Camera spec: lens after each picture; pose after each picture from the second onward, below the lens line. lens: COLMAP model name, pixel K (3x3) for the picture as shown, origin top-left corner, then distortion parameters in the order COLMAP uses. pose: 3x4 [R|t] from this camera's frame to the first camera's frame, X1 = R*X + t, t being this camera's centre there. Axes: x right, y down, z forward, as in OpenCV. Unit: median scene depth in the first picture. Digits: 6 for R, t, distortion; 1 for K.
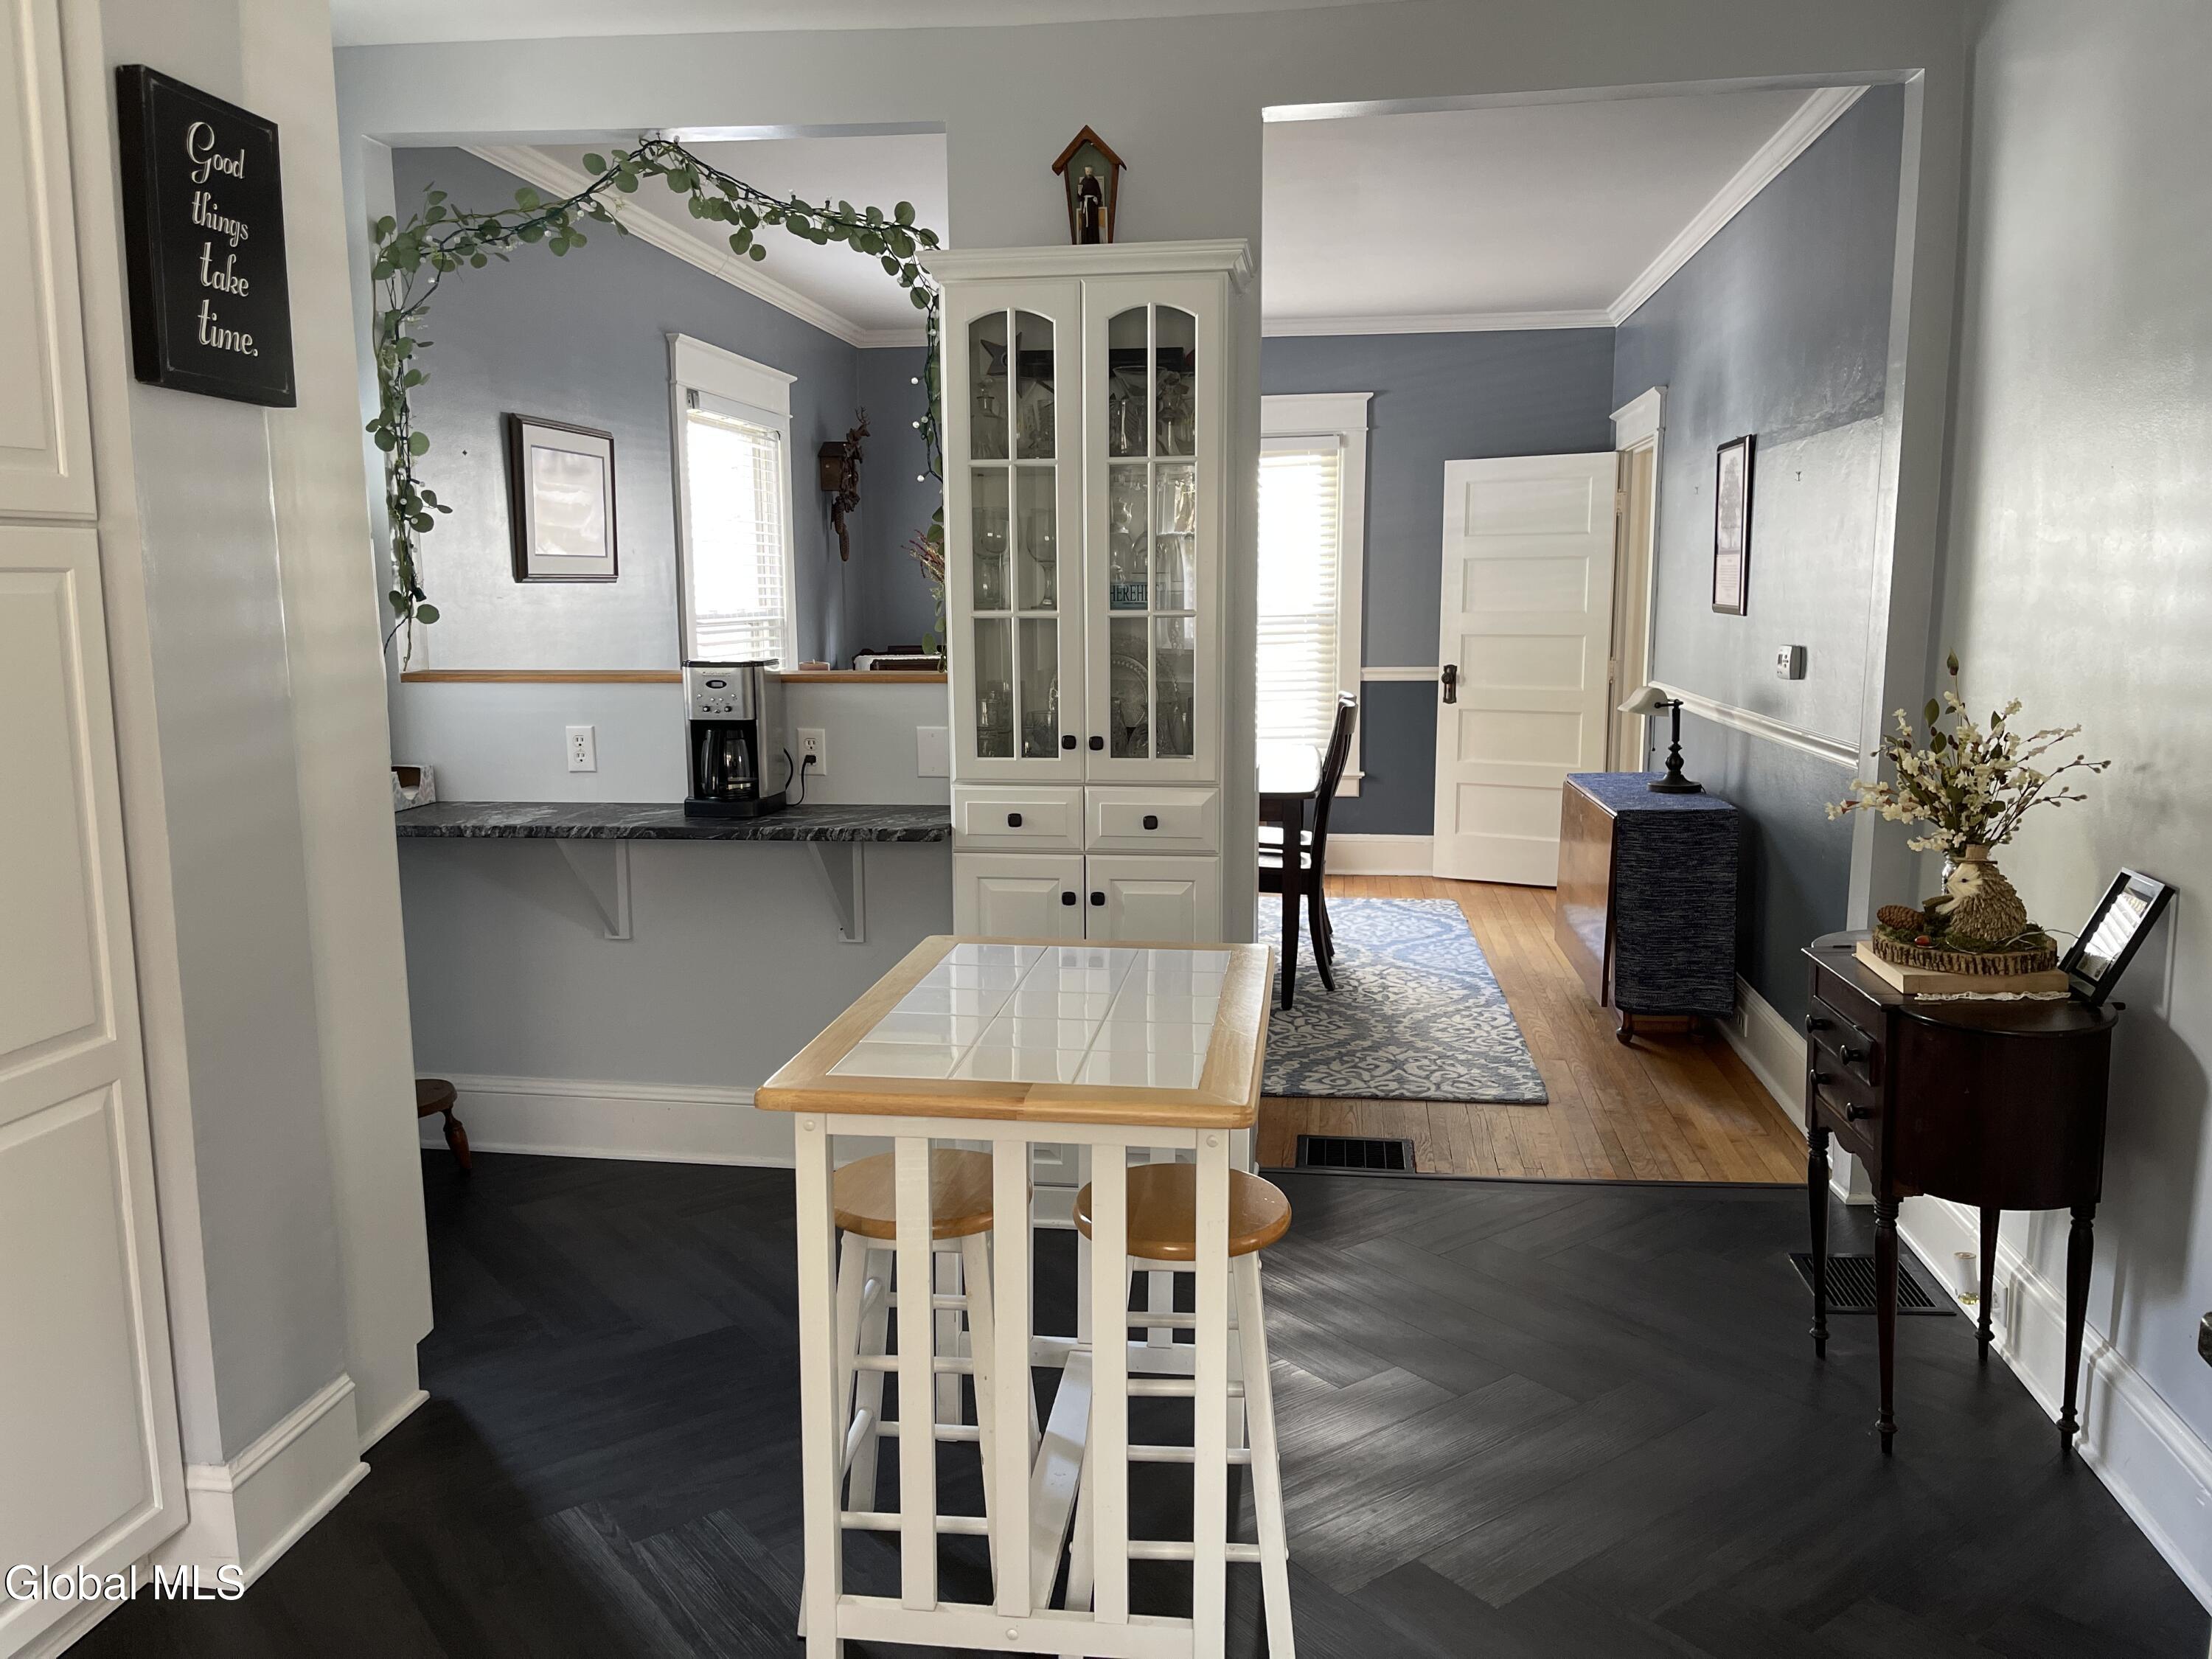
lens RADIAL K [[1678.3, 0, 1100.6], [0, 1678.3, 833.1], [0, 0, 1]] dist [0.074108, -0.095350]
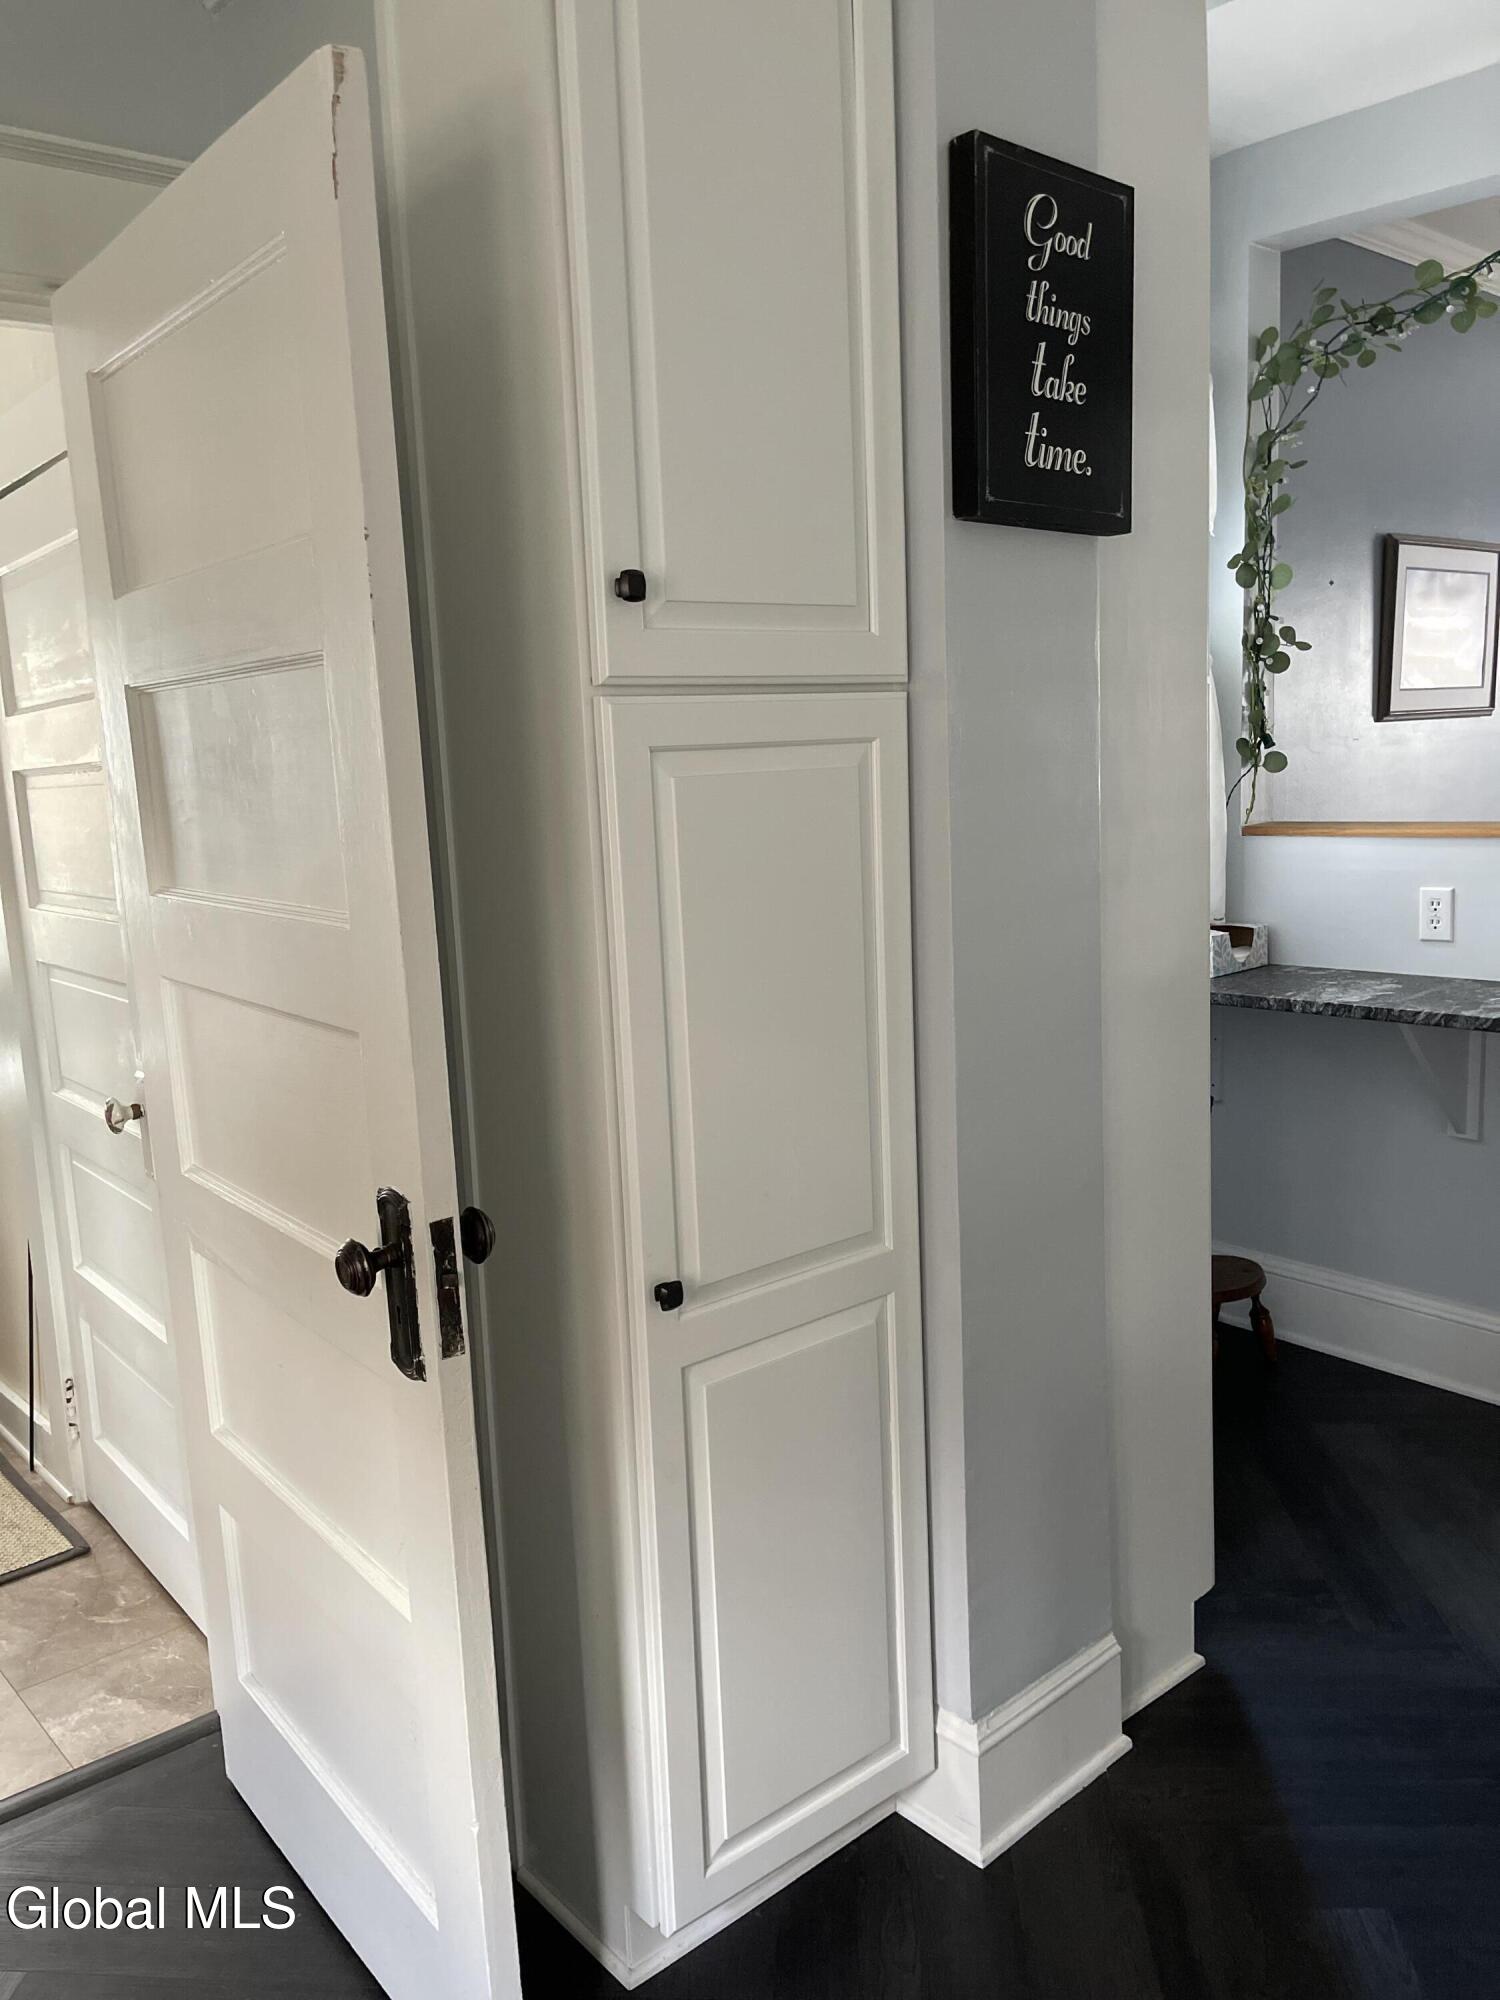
lens RADIAL K [[1496.2, 0, 750.0], [0, 1496.2, 1000.0], [0, 0, 1]] dist [0.041839, -0.043522]
pose [[0.753707, 0.082239, -0.652045, -0.069092], [-0.056894, 0.996580, 0.059928, -0.033604], [0.654743, -0.008071, 0.755808, 0.196356]]
